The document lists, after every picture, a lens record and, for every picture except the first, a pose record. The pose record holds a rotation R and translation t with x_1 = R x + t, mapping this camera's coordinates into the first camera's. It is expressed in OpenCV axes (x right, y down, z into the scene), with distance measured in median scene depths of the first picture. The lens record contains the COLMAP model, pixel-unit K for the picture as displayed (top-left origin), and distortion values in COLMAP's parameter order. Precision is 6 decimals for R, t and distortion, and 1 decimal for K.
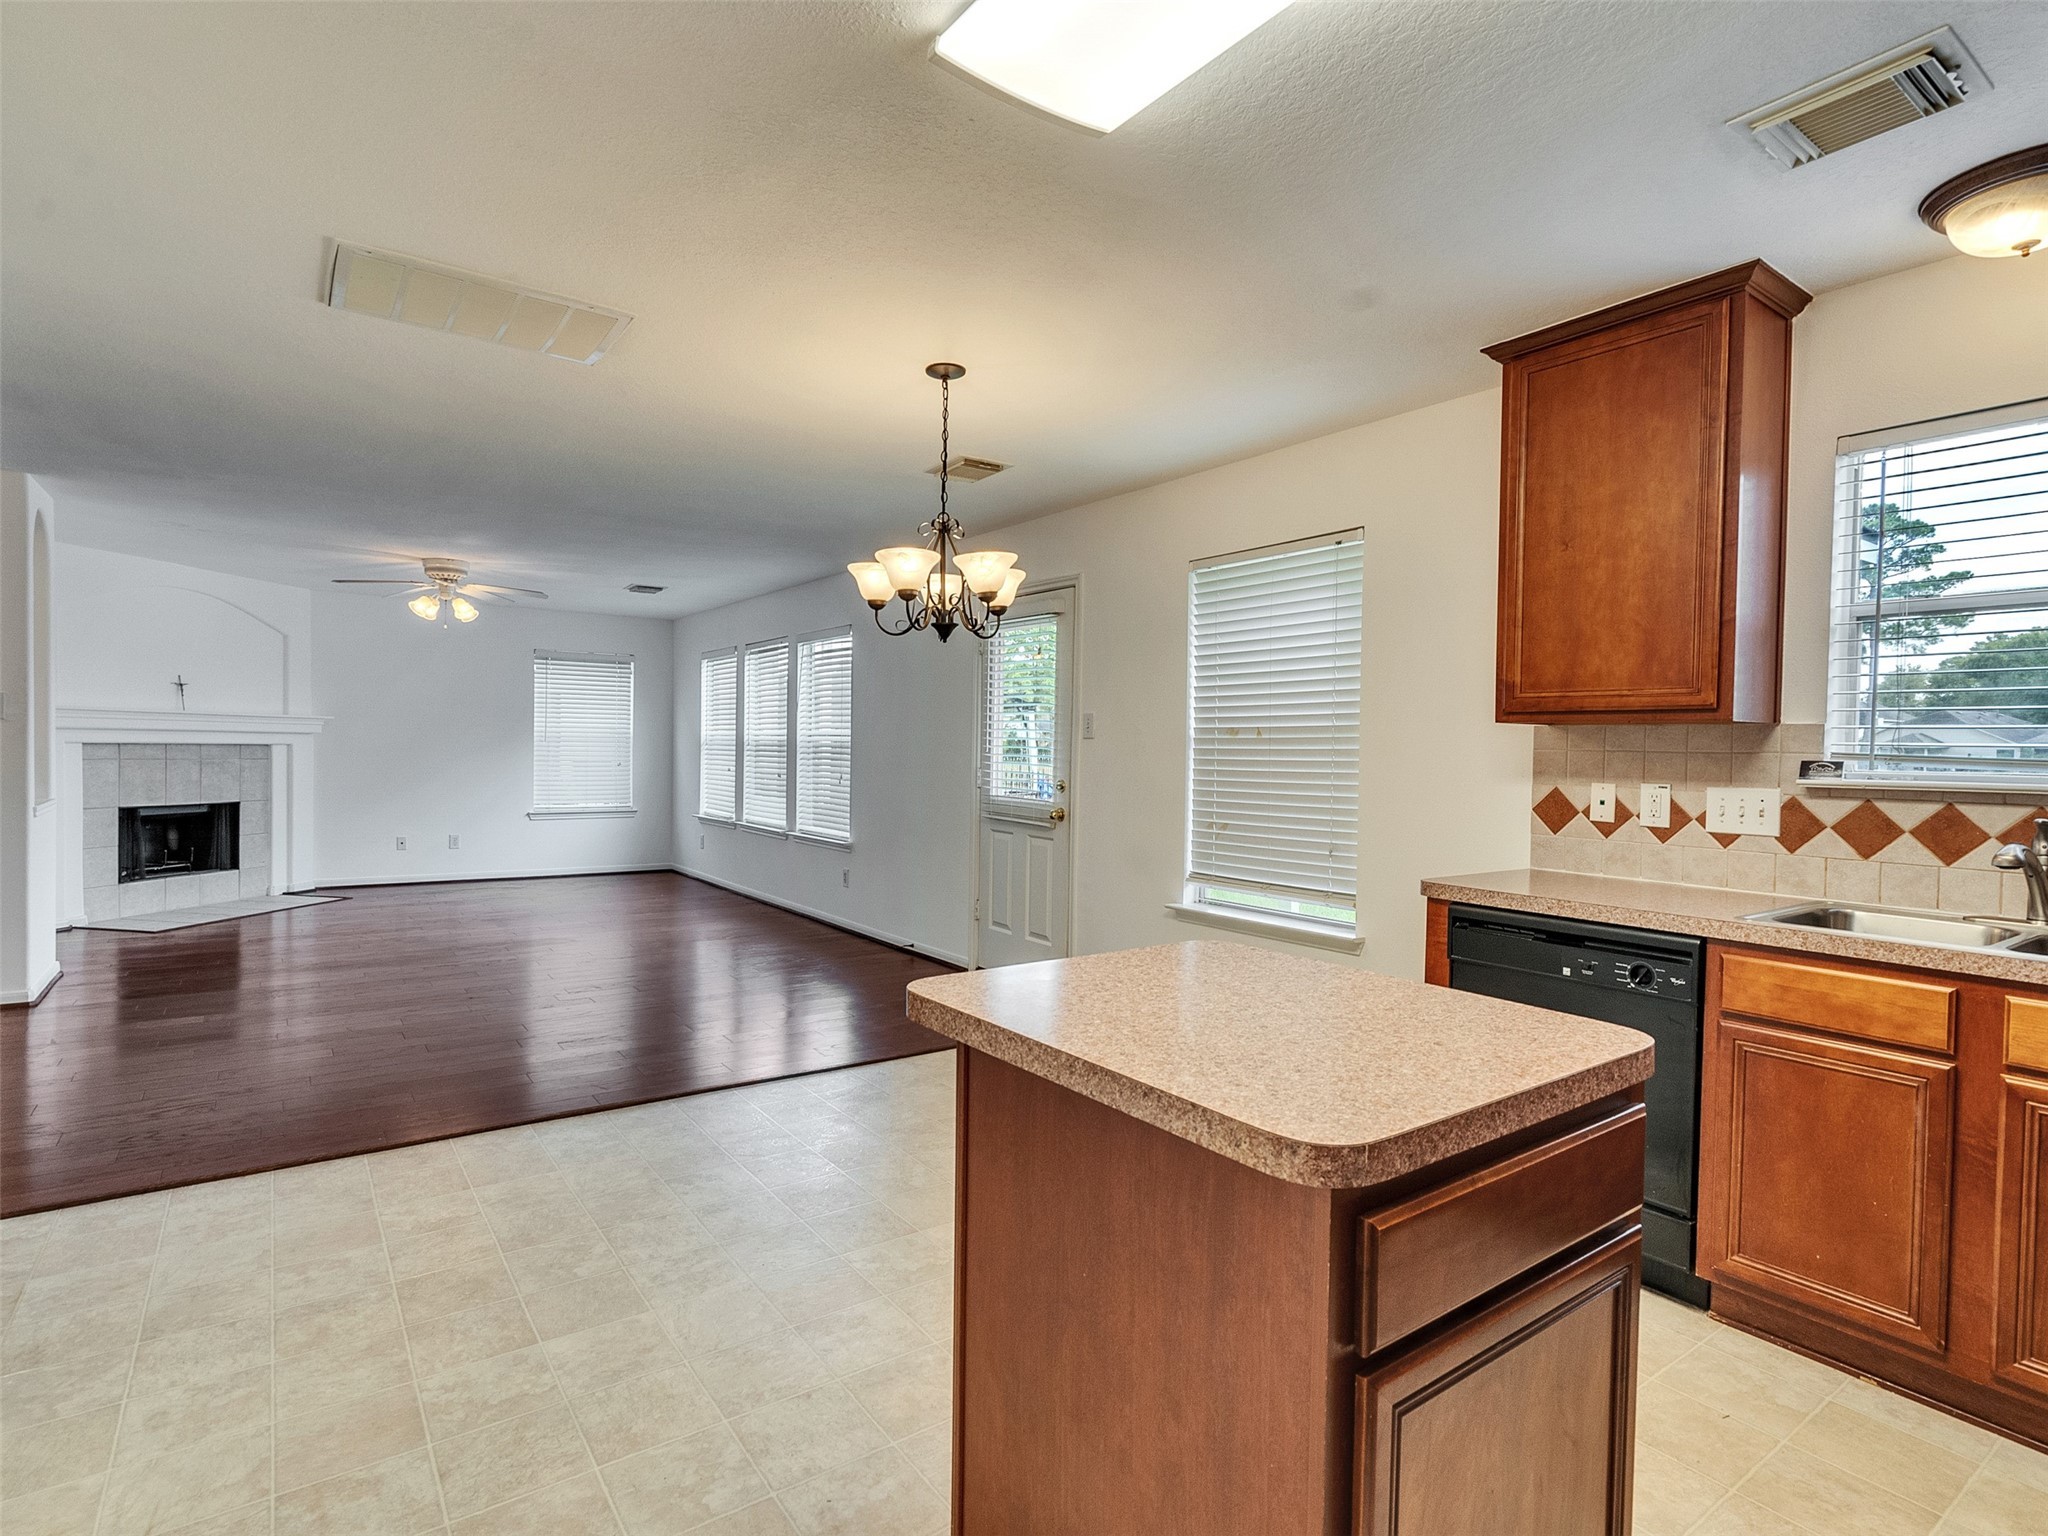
lens RADIAL K [[1047.6, 0, 1014.3], [0, 1047.6, 769.5], [0, 0, 1]] dist [-0.008590, 0.007233]
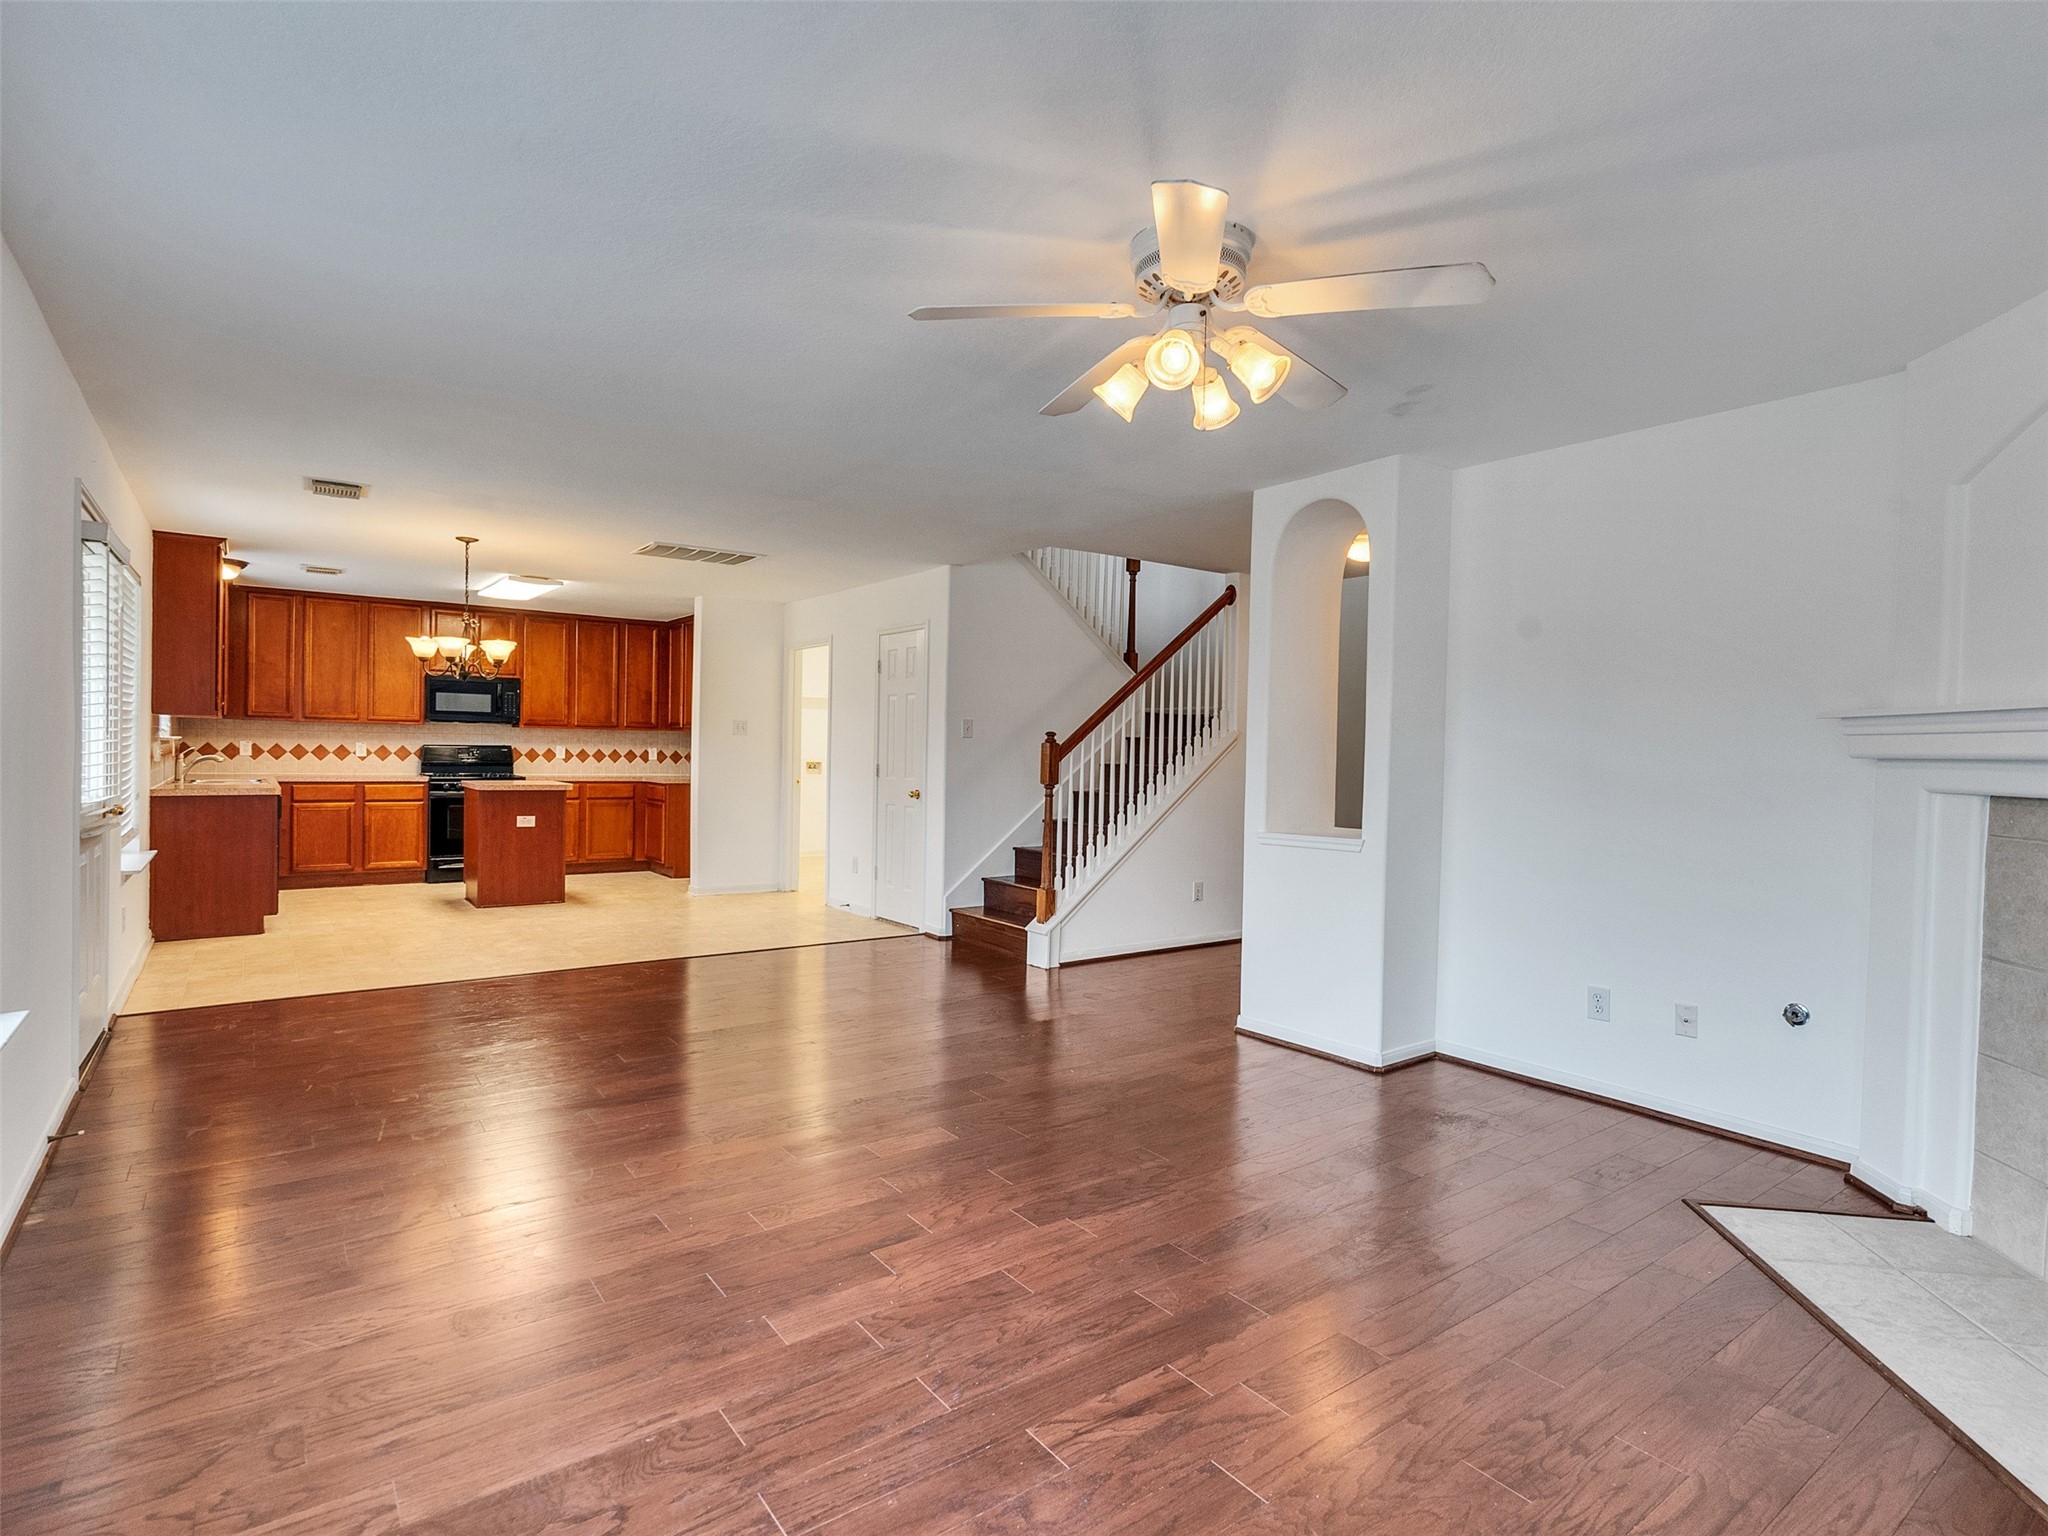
lens RADIAL K [[1047.6, 0, 1014.3], [0, 1047.6, 769.5], [0, 0, 1]] dist [-0.008590, 0.007233]
pose [[-0.999250, -0.036848, -0.011893, -0.898785], [-0.037325, 0.998387, 0.042771, -0.069263], [0.010298, 0.043183, -0.999014, 2.499724]]
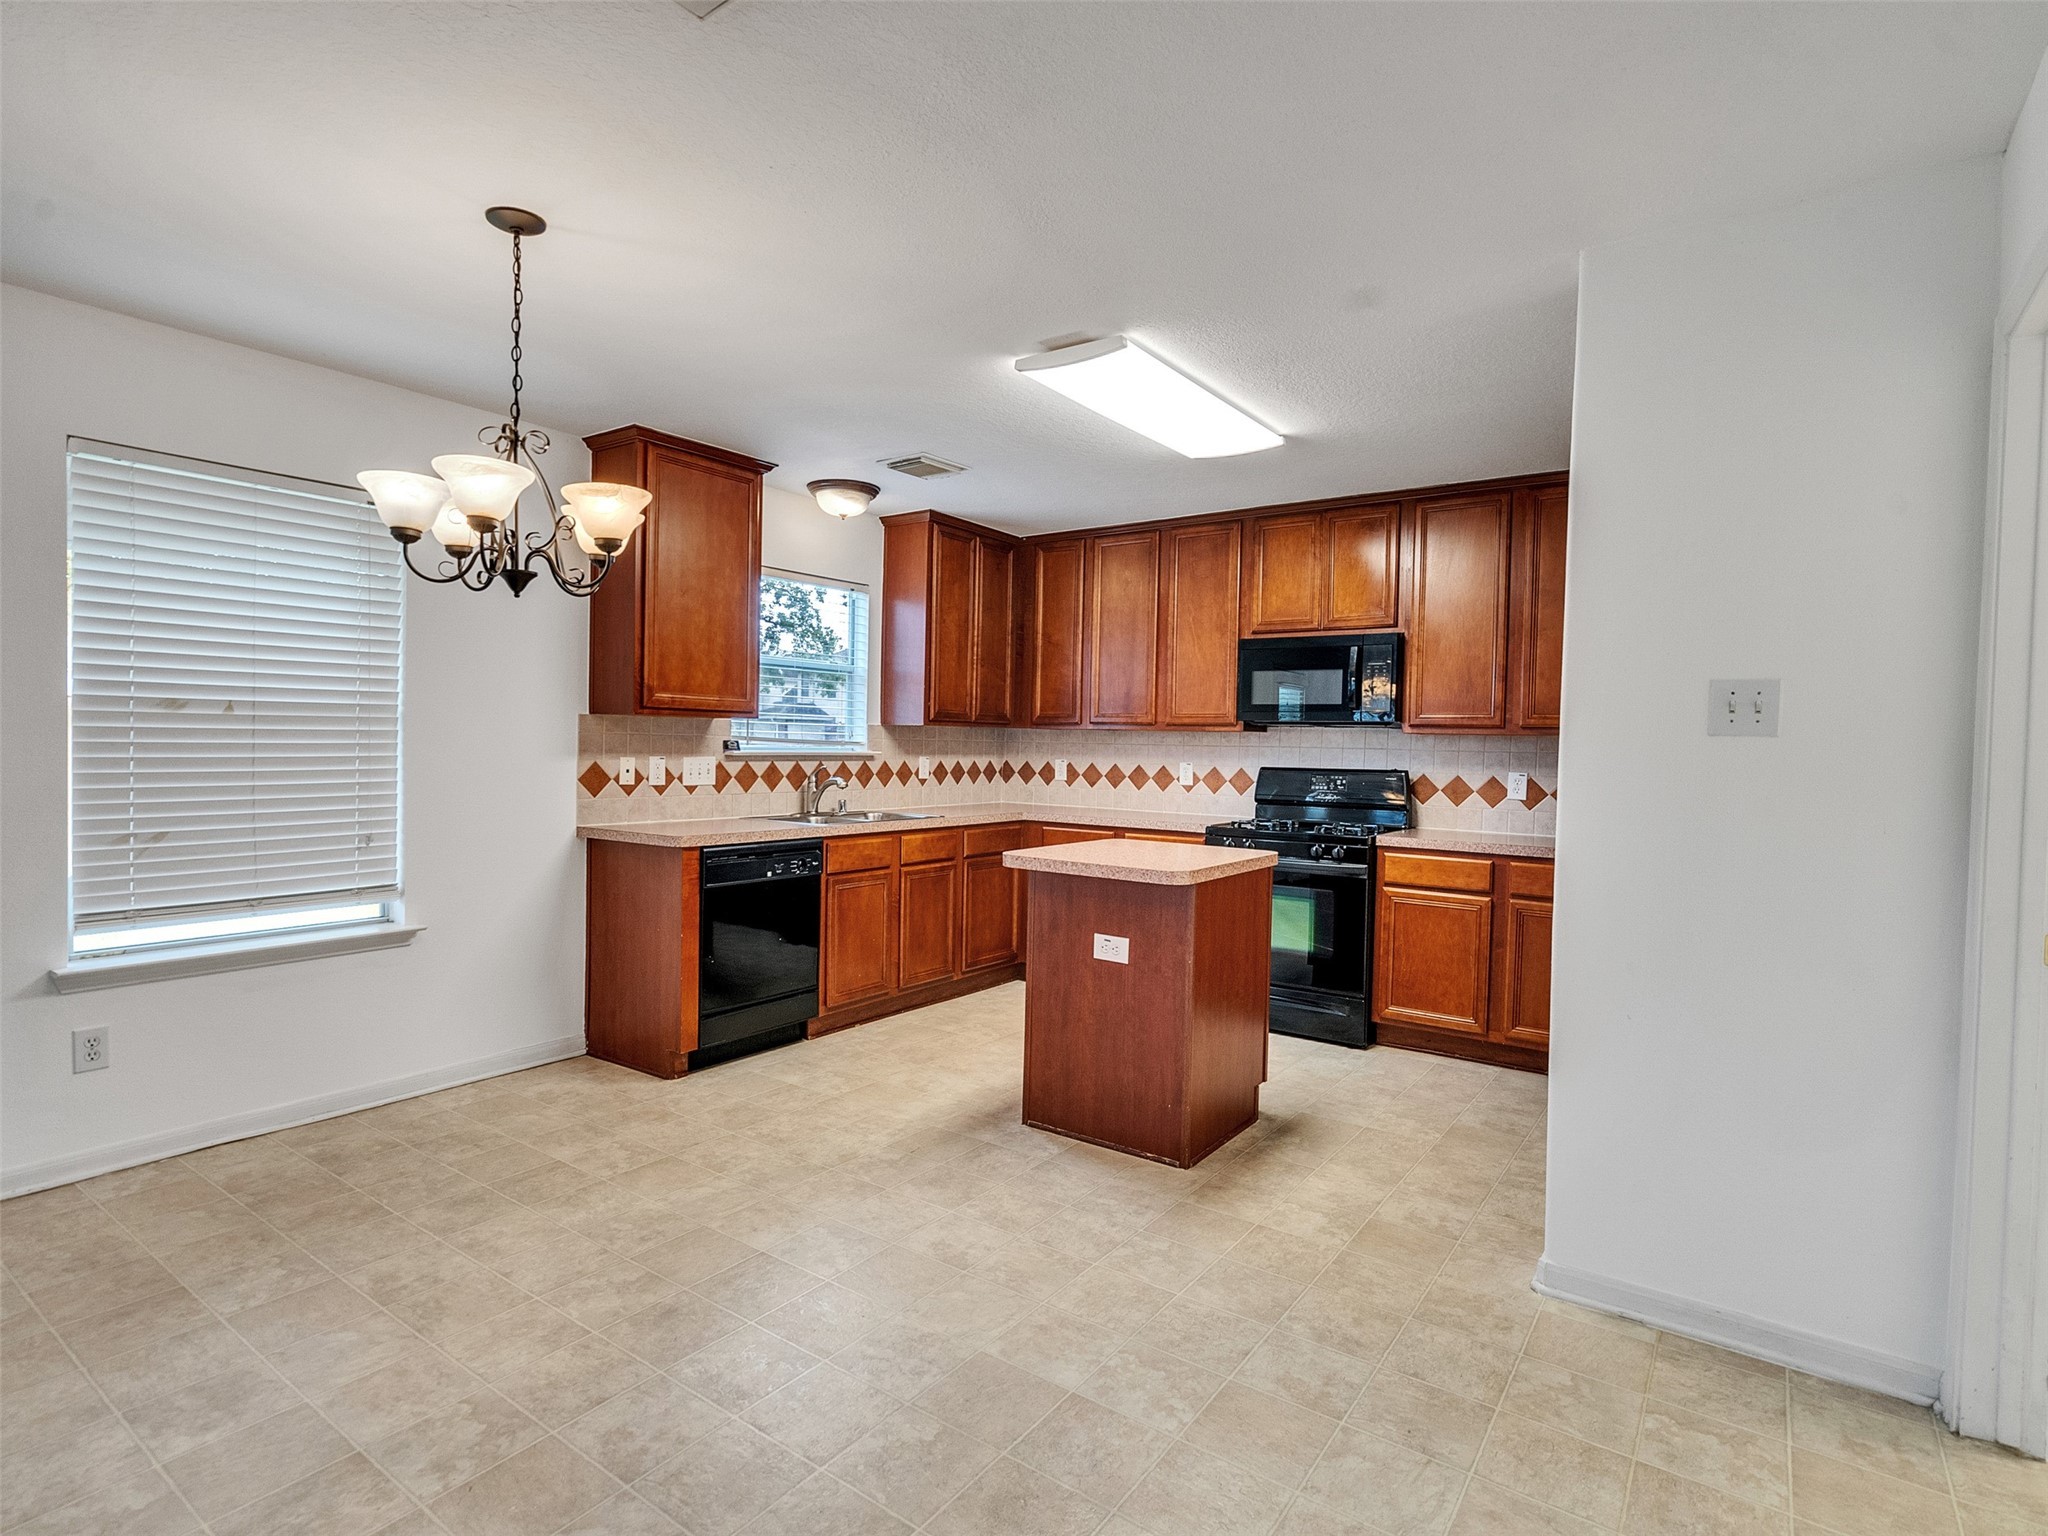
lens RADIAL K [[1047.6, 0, 1014.3], [0, 1047.6, 769.5], [0, 0, 1]] dist [-0.008590, 0.007233]
pose [[-0.319228, -0.046053, 0.946558, -0.752091], [-0.004250, 0.998878, 0.047165, -0.031380], [-0.947668, 0.011034, -0.319066, 0.776768]]
